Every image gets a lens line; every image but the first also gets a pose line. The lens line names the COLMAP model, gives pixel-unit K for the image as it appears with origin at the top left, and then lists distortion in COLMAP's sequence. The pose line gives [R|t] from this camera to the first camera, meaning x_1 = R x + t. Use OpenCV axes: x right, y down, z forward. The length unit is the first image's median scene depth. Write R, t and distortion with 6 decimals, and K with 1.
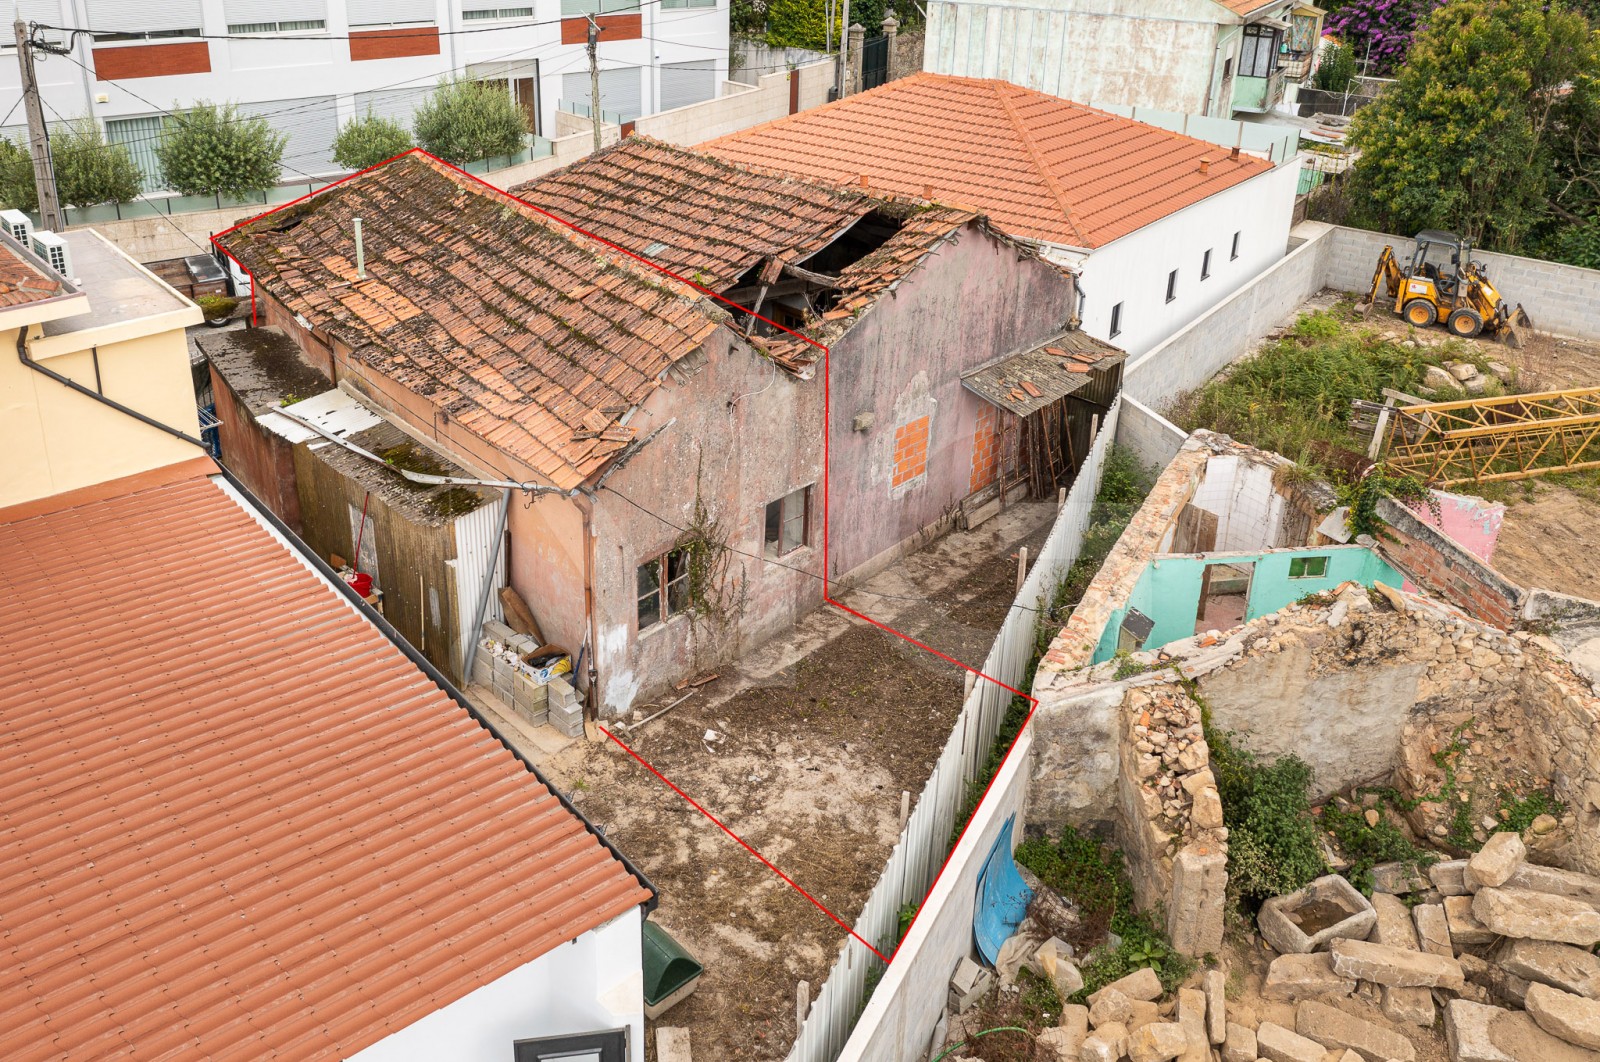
lens RADIAL K [[1308.1, 0, 767.8], [0, 1308.1, 407.2], [0, 0, 1]] dist [-0.013087, 0.000795]
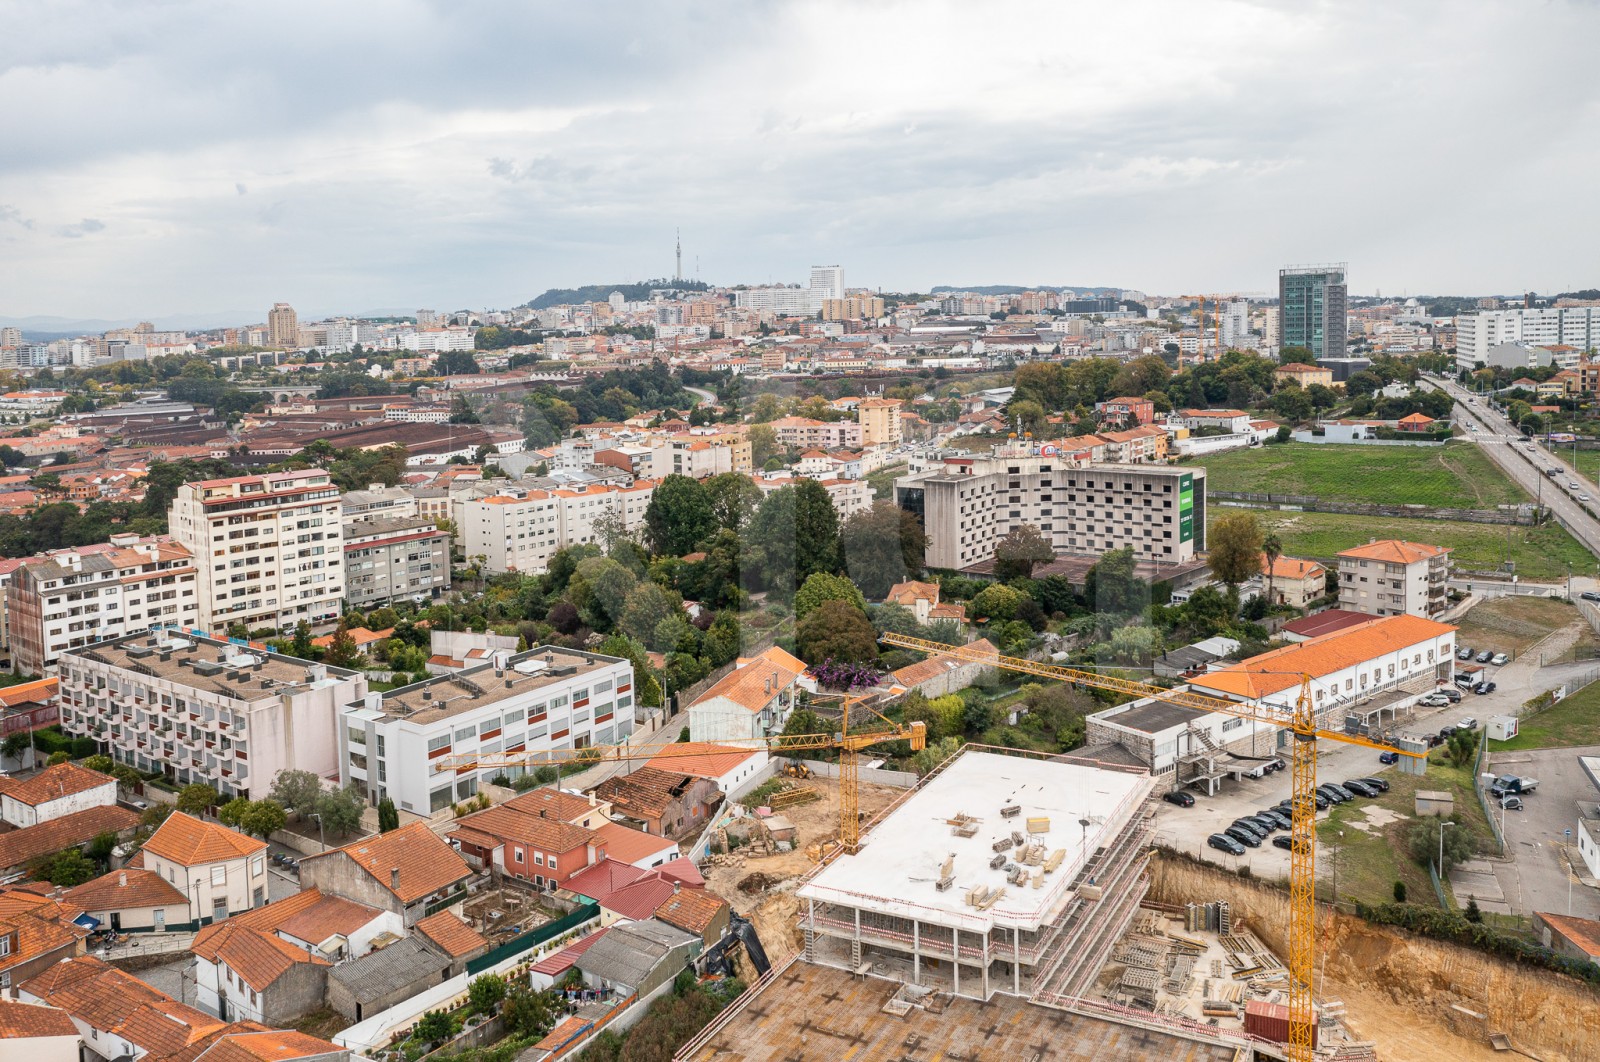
lens RADIAL K [[1323.1, 0, 820.3], [0, 1323.1, 445.7], [0, 0, 1]] dist [-0.003231, -0.002568]
pose [[0.971496, -0.079794, 0.223224, -0.854818], [0.141227, 0.951117, -0.274646, 0.268644], [-0.190397, 0.298343, 0.935275, -8.091619]]
